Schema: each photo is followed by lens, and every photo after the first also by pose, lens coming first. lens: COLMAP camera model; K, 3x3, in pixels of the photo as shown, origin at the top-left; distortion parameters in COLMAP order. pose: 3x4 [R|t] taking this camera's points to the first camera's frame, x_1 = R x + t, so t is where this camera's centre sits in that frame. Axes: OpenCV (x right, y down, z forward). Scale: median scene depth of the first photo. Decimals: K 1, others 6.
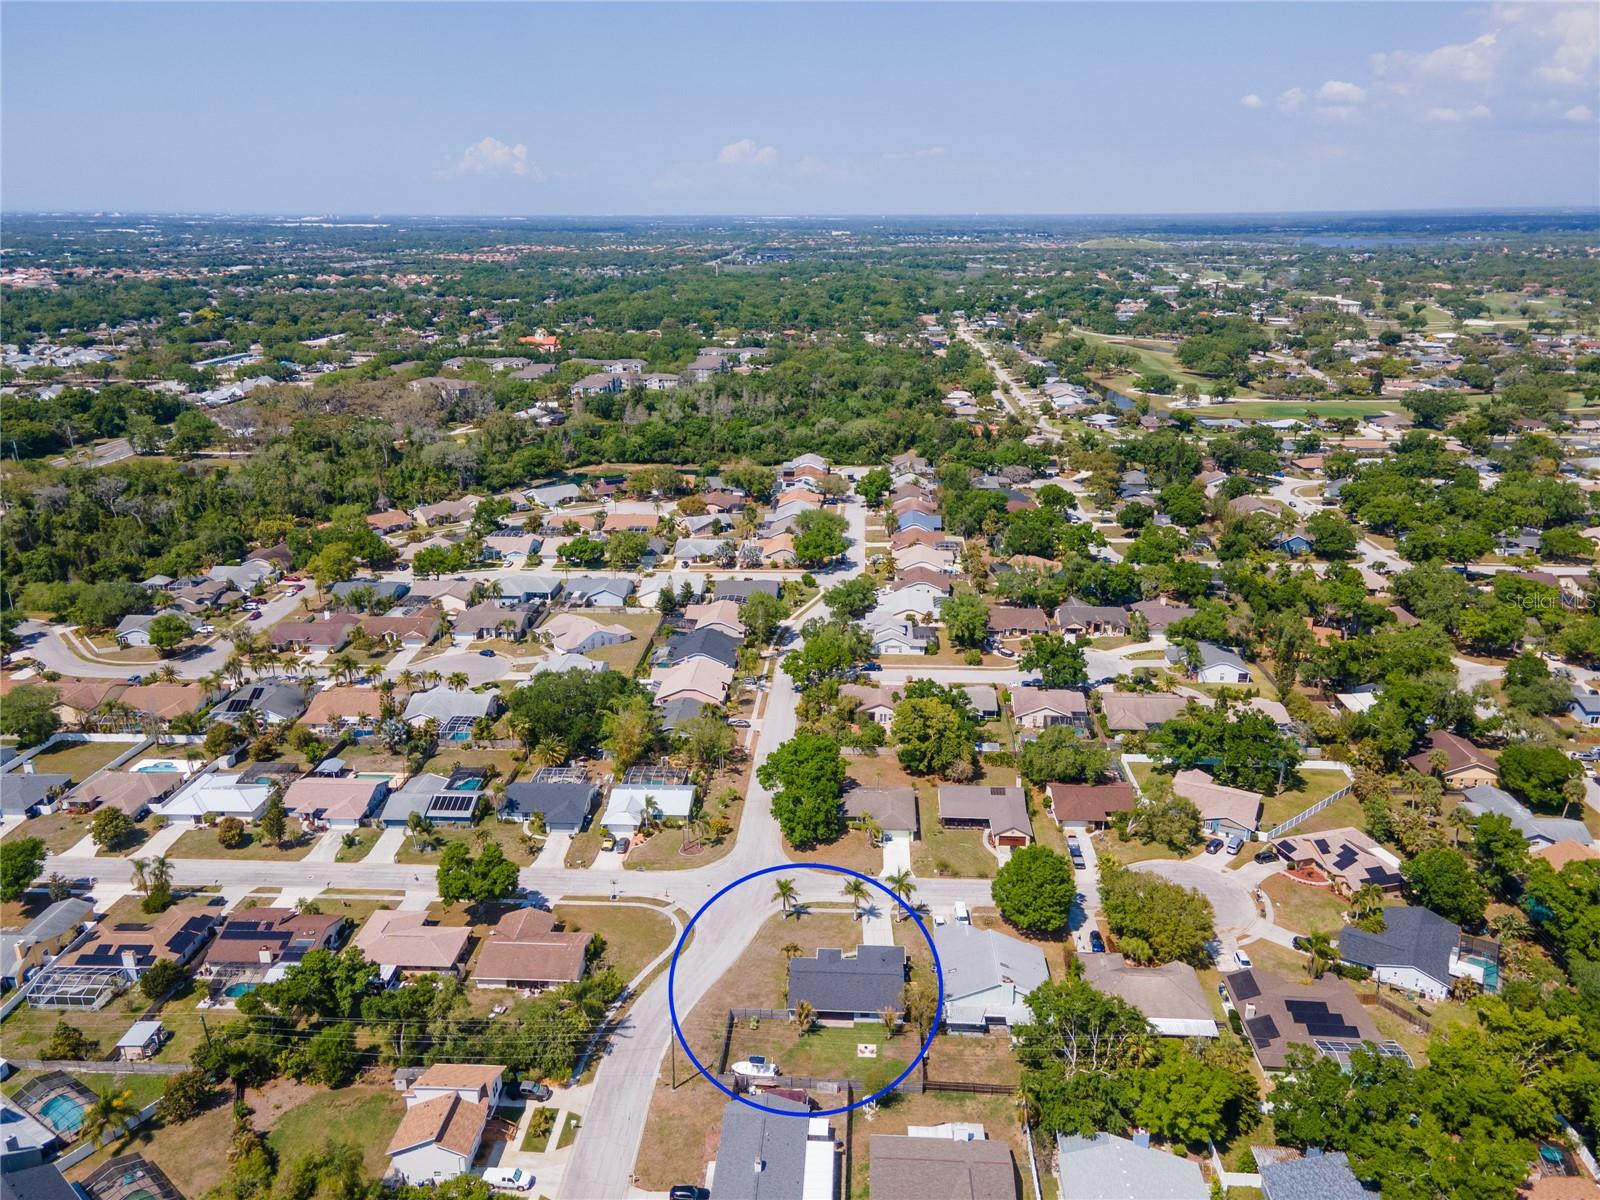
lens RADIAL K [[1155.9, 0, 817.4], [0, 1155.9, 597.7], [0, 0, 1]] dist [0.017273, 0.002912]
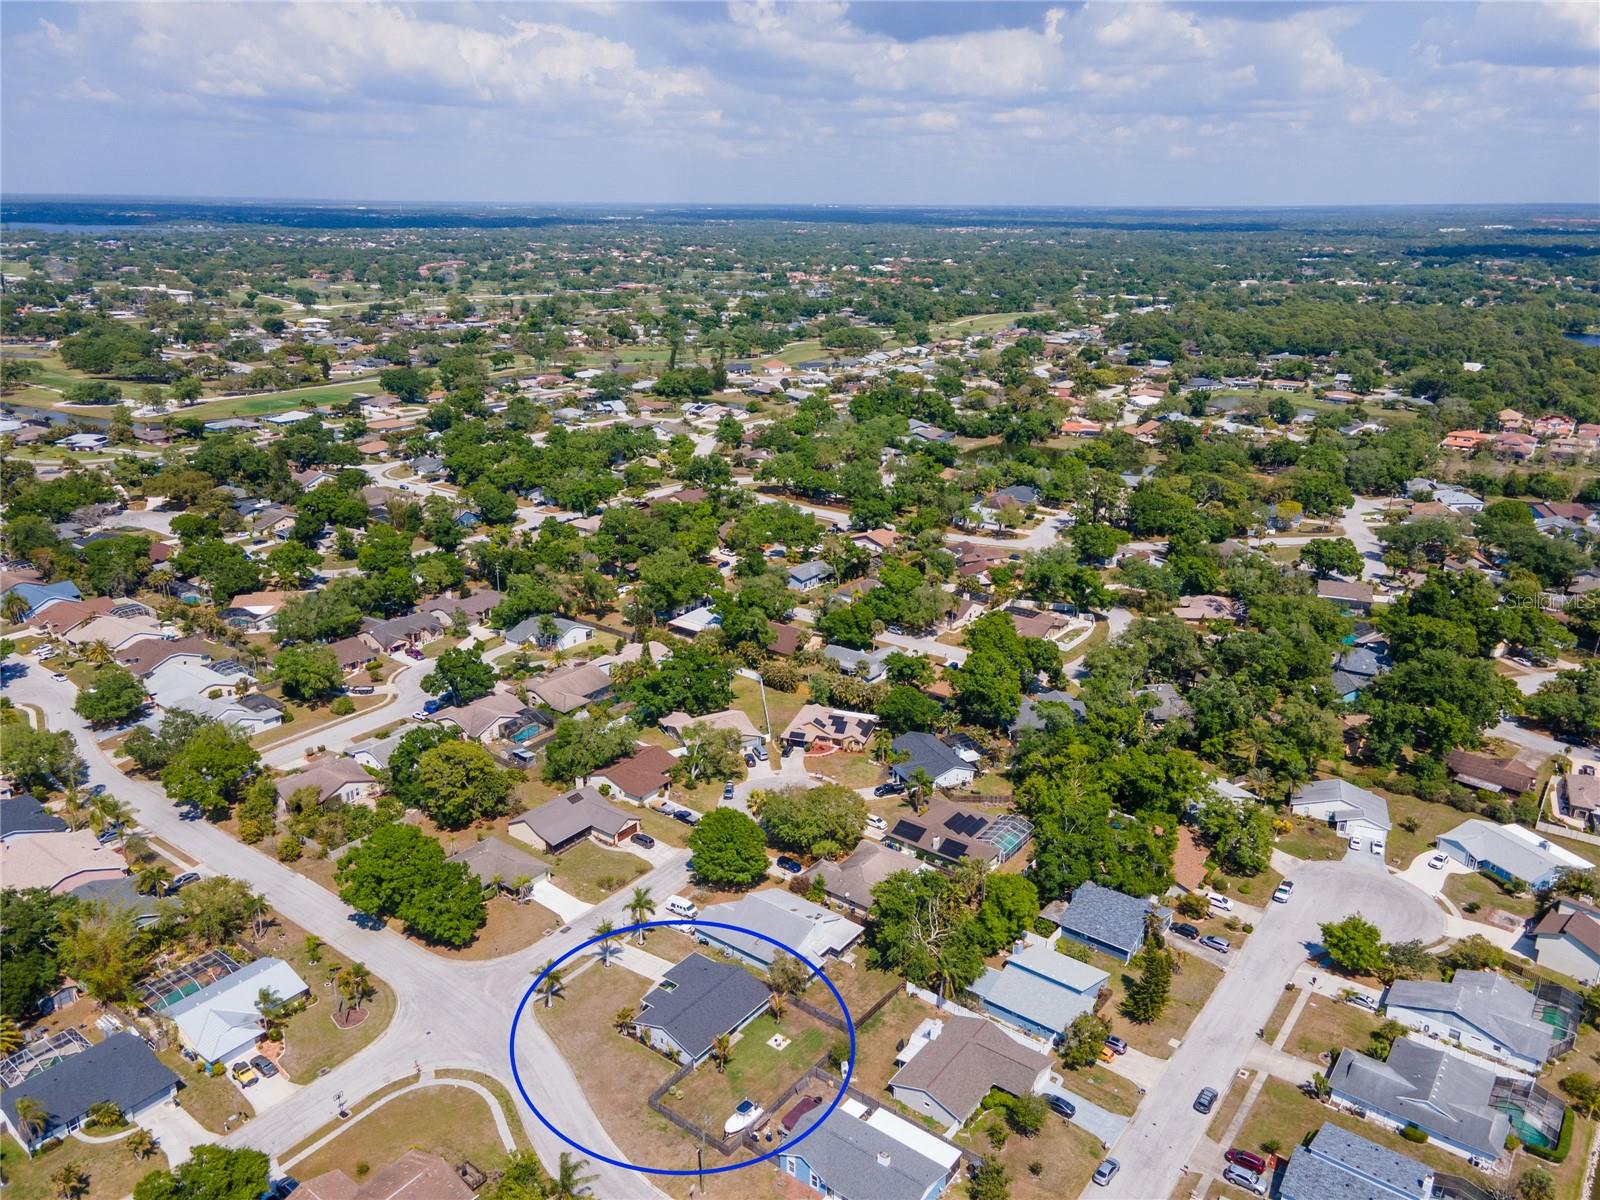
lens RADIAL K [[1155.9, 0, 817.4], [0, 1155.9, 597.7], [0, 0, 1]] dist [0.017273, 0.002912]
pose [[0.566672, -0.271216, 0.778027, -0.451459], [0.262366, 0.954516, 0.141646, -0.079904], [-0.781055, 0.123861, 0.612055, 0.231409]]
